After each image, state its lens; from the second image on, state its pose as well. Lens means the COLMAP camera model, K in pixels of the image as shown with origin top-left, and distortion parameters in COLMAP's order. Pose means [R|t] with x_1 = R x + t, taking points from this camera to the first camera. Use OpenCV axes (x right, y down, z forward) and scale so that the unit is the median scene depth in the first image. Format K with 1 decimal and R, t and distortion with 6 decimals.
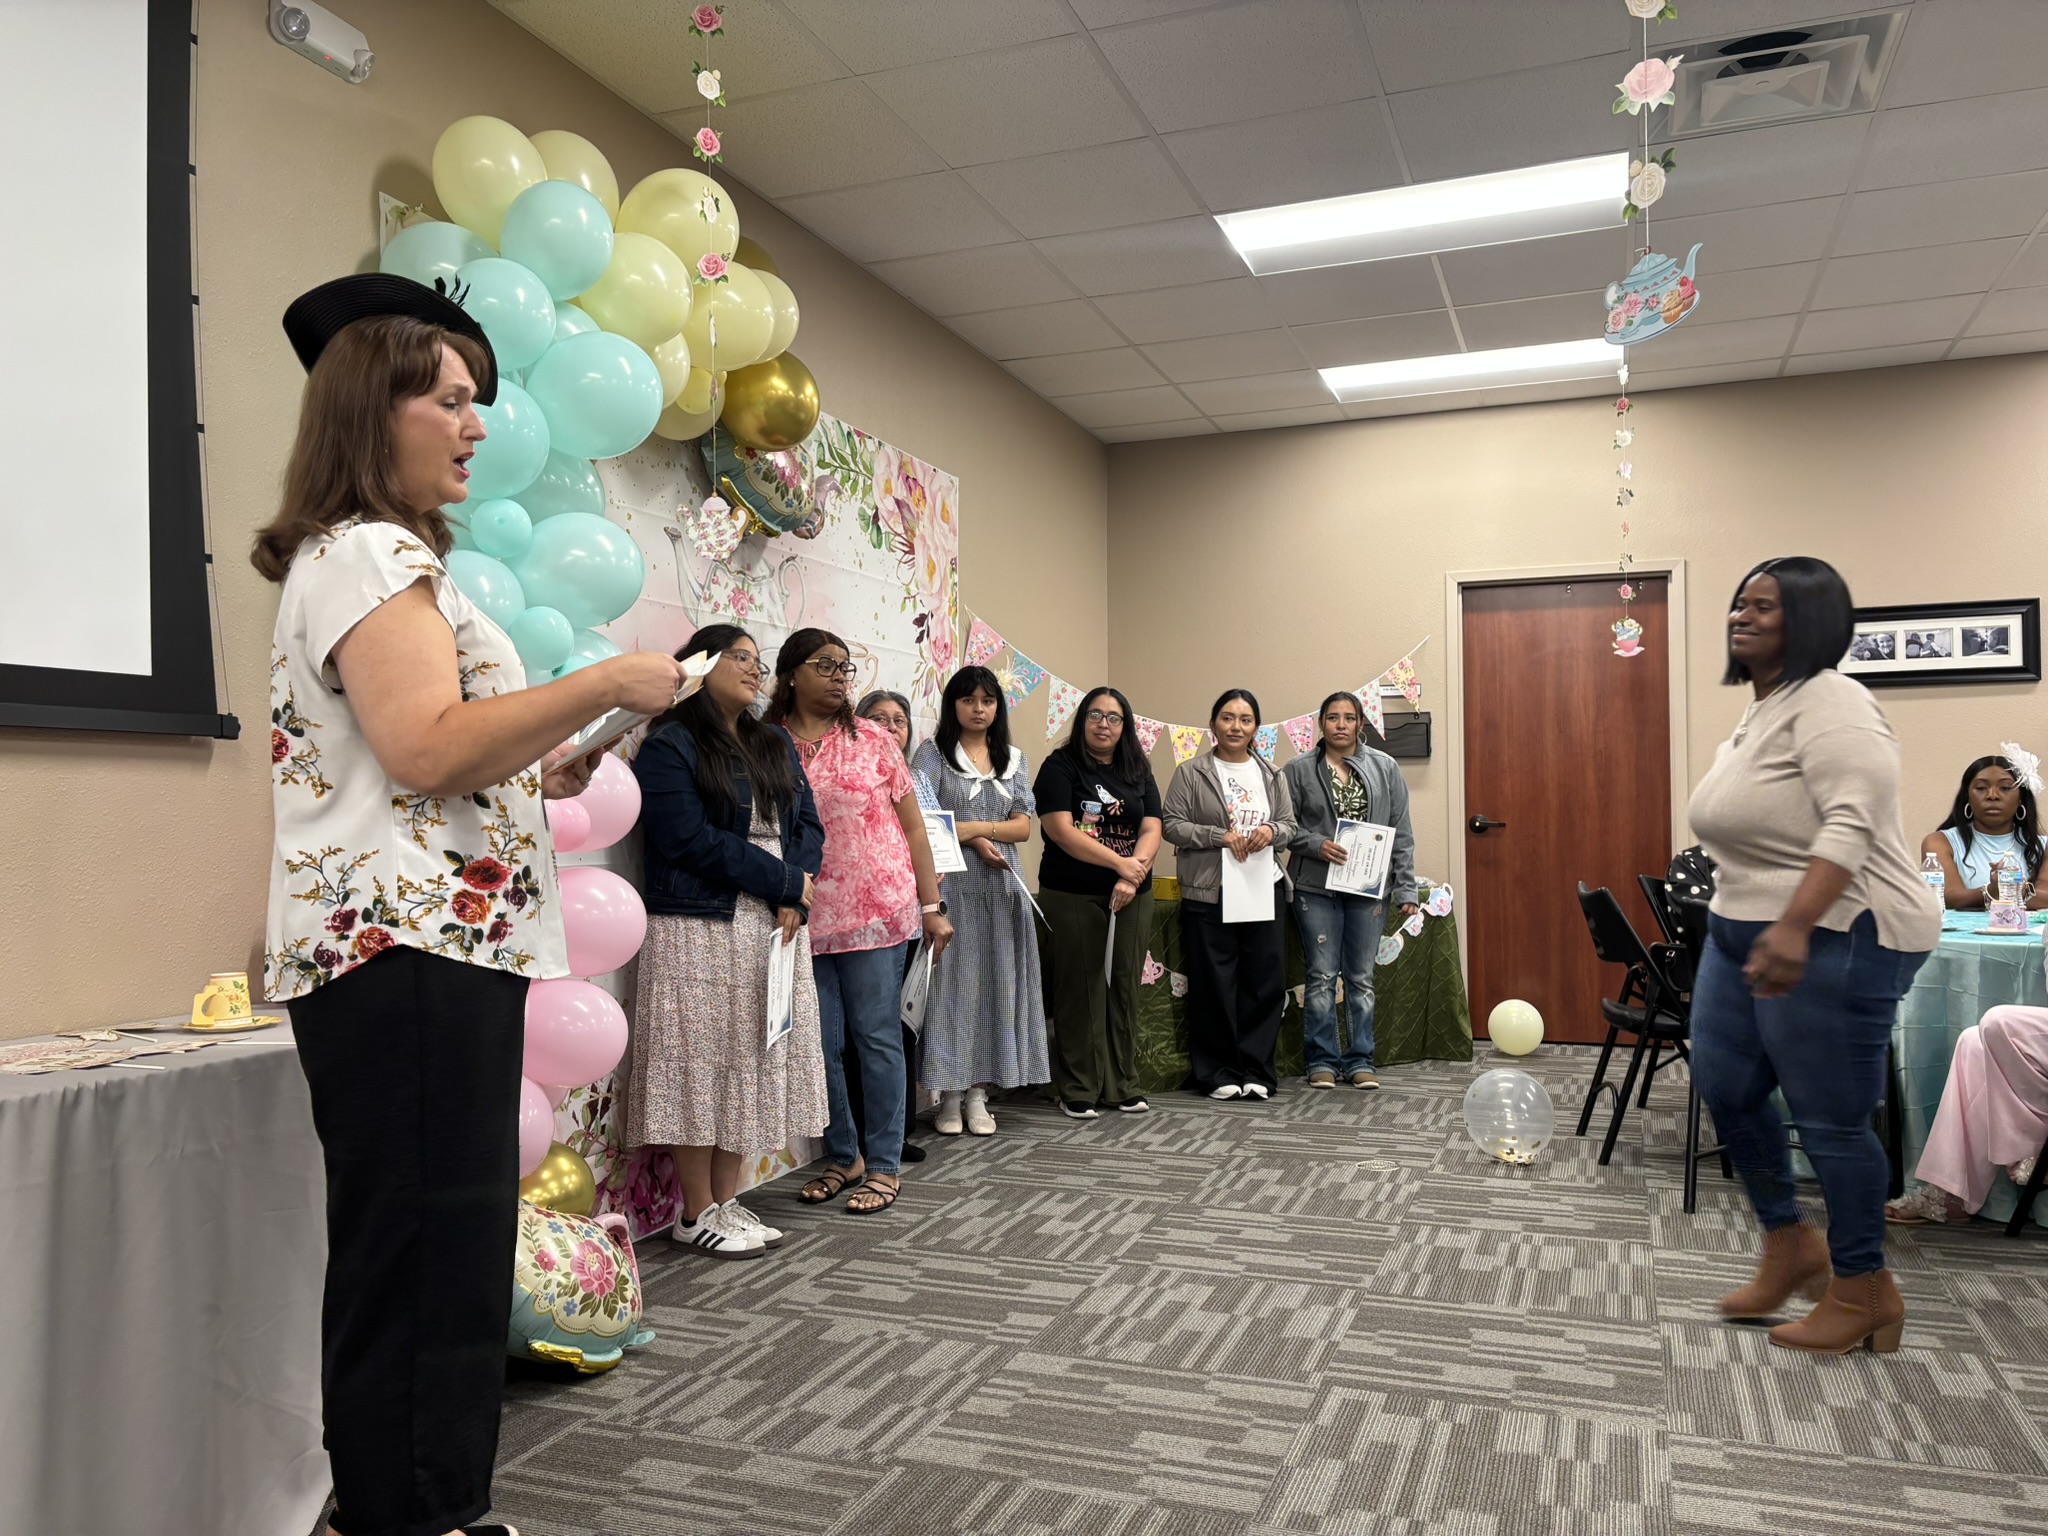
lens RADIAL K [[1547.1, 0, 1001.9], [0, 1547.1, 777.2], [0, 0, 1]] dist [0.052147, -0.050356]
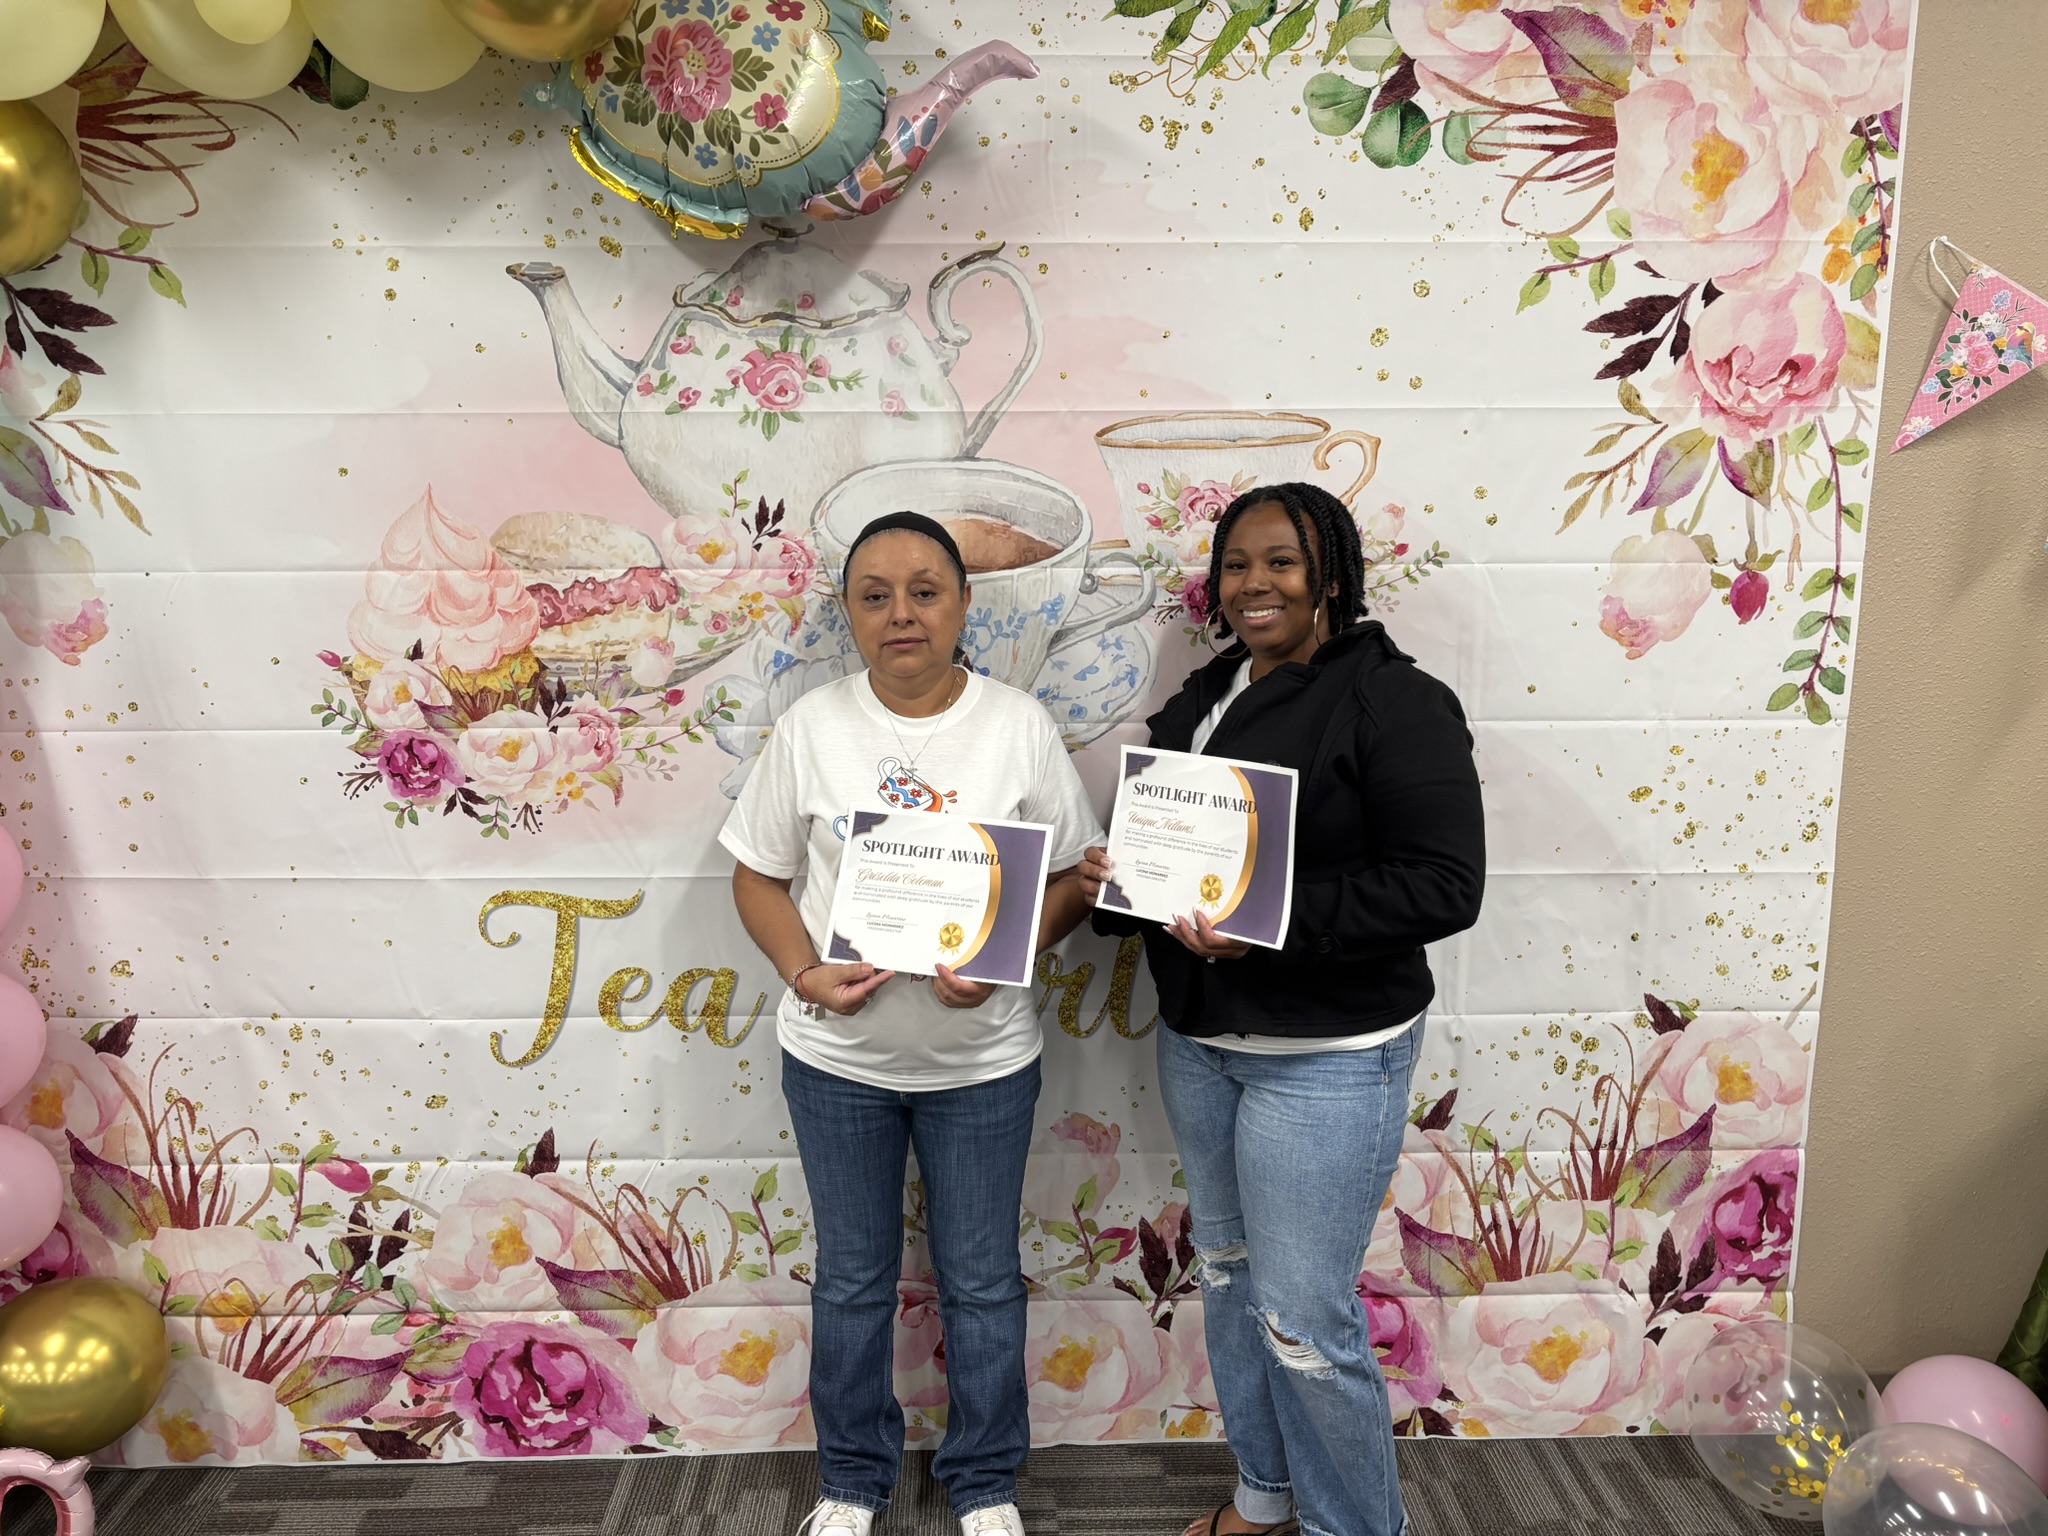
lens RADIAL K [[1547.1, 0, 1034.9], [0, 1547.1, 755.5], [0, 0, 1]] dist [0.052147, -0.050356]
pose [[0.395307, 0.155153, -0.905351, 0.324128], [0.017630, 0.984168, 0.176359, -0.076562], [0.918380, -0.085677, 0.386313, 0.835855]]
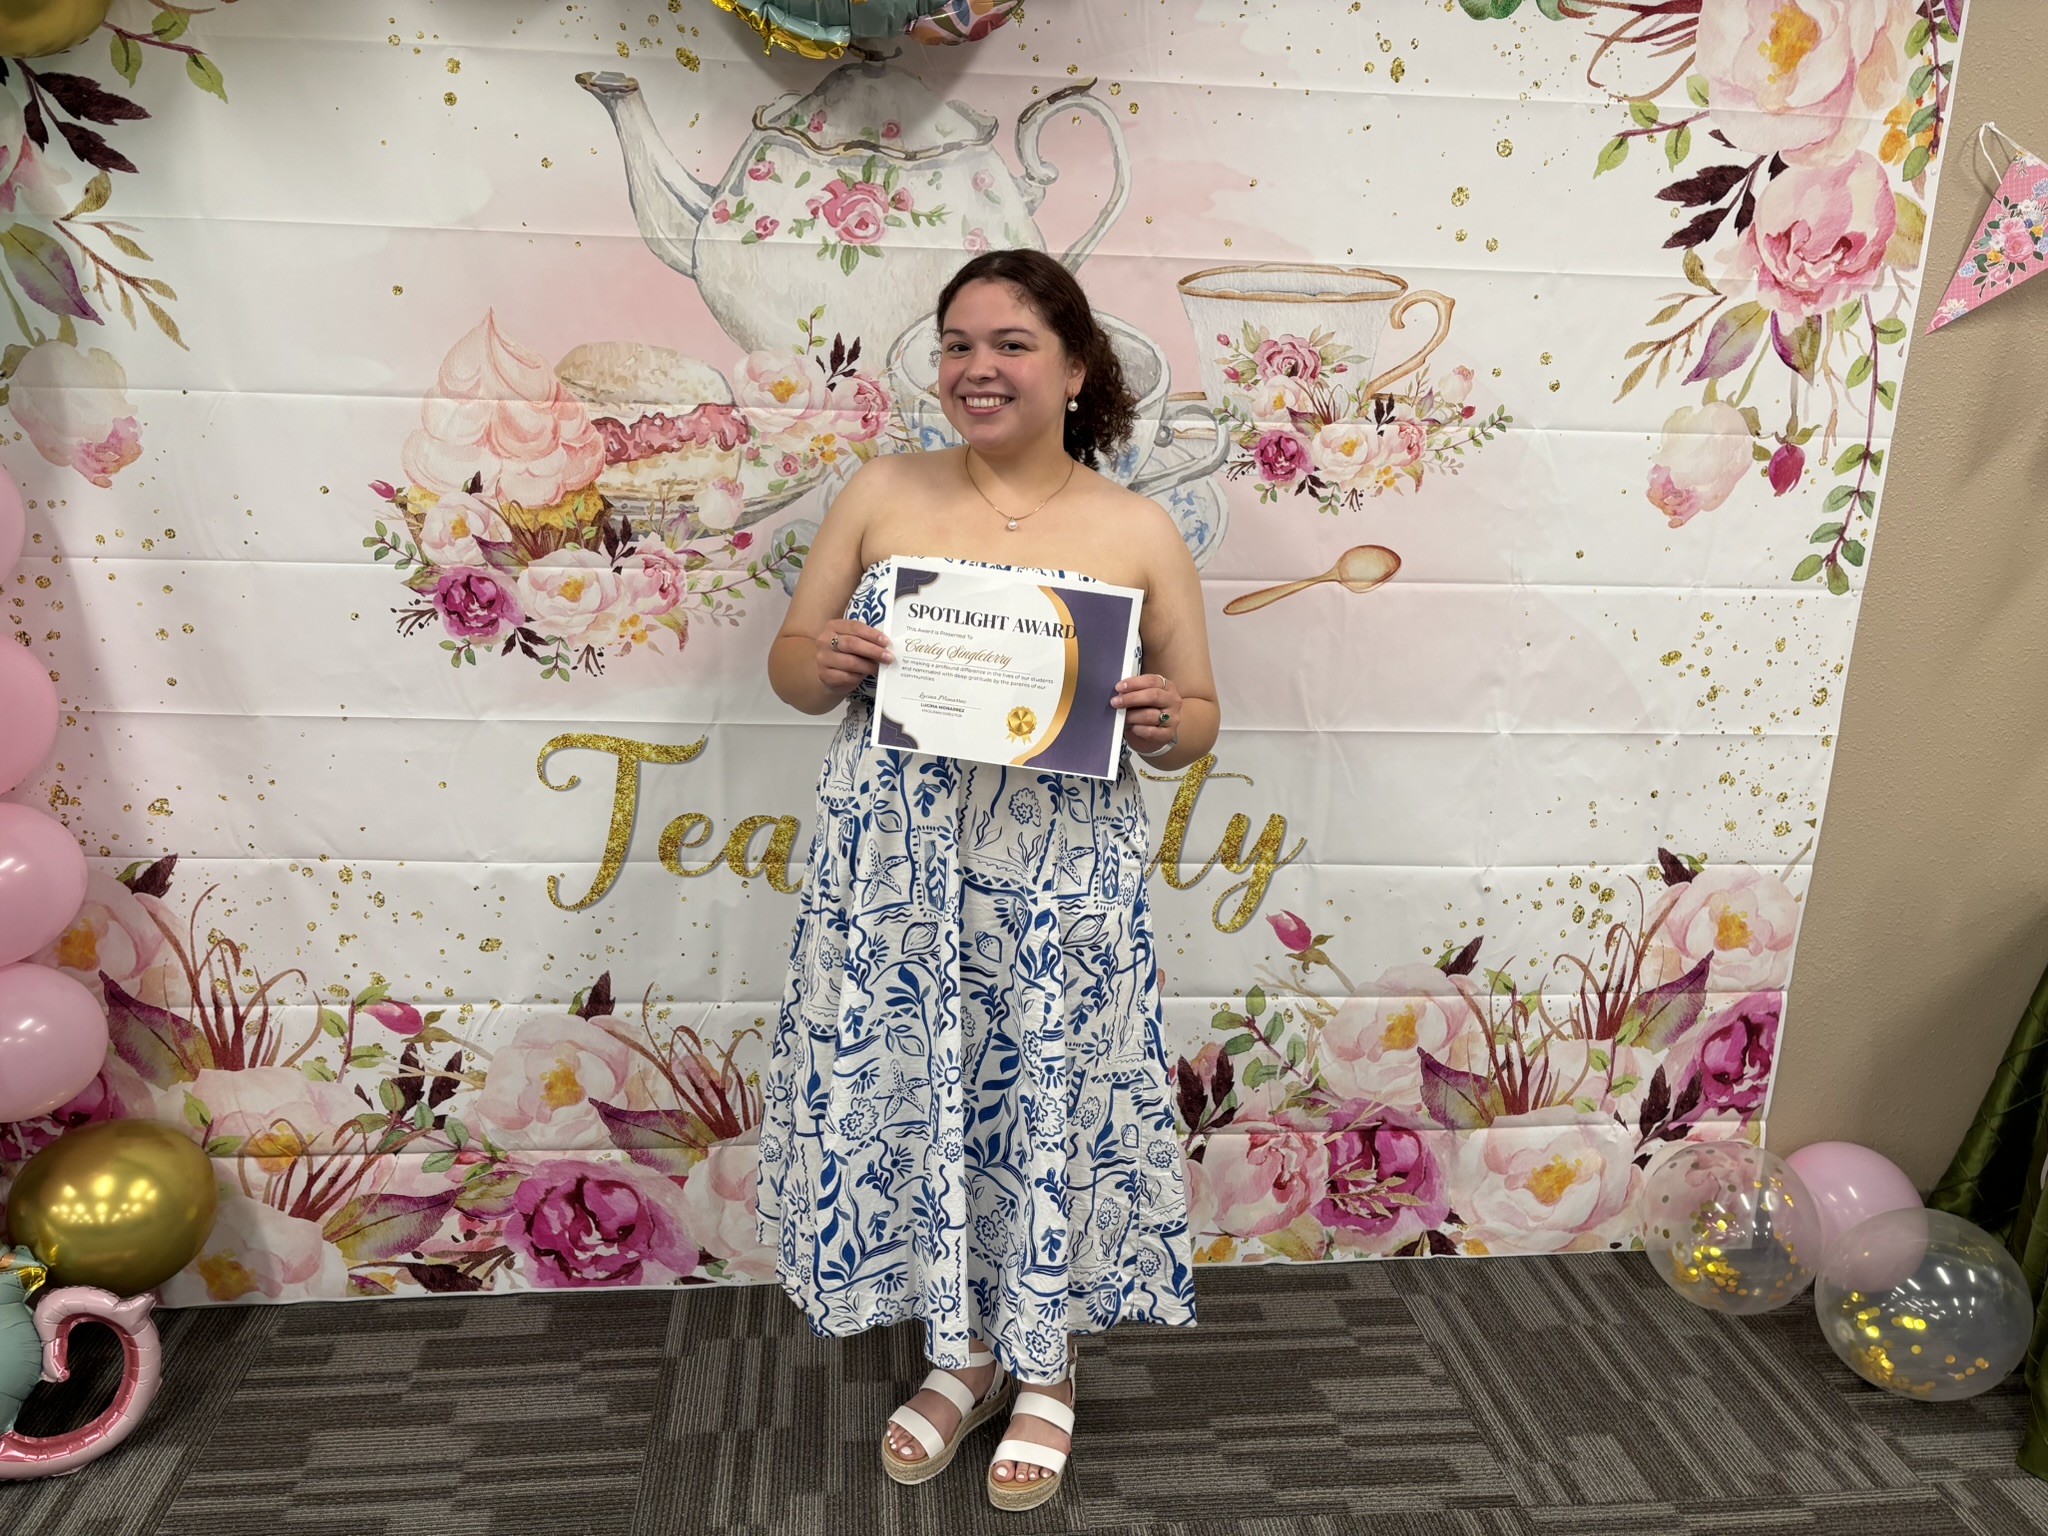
lens RADIAL K [[1547.1, 0, 1022.1], [0, 1547.1, 763.5], [0, 0, 1]] dist [0.052147, -0.050356]
pose [[0.471695, 0.239506, -0.848611, 0.299160], [-0.019568, 0.965010, 0.261481, -0.071000], [0.881545, -0.106734, 0.459877, 0.768775]]
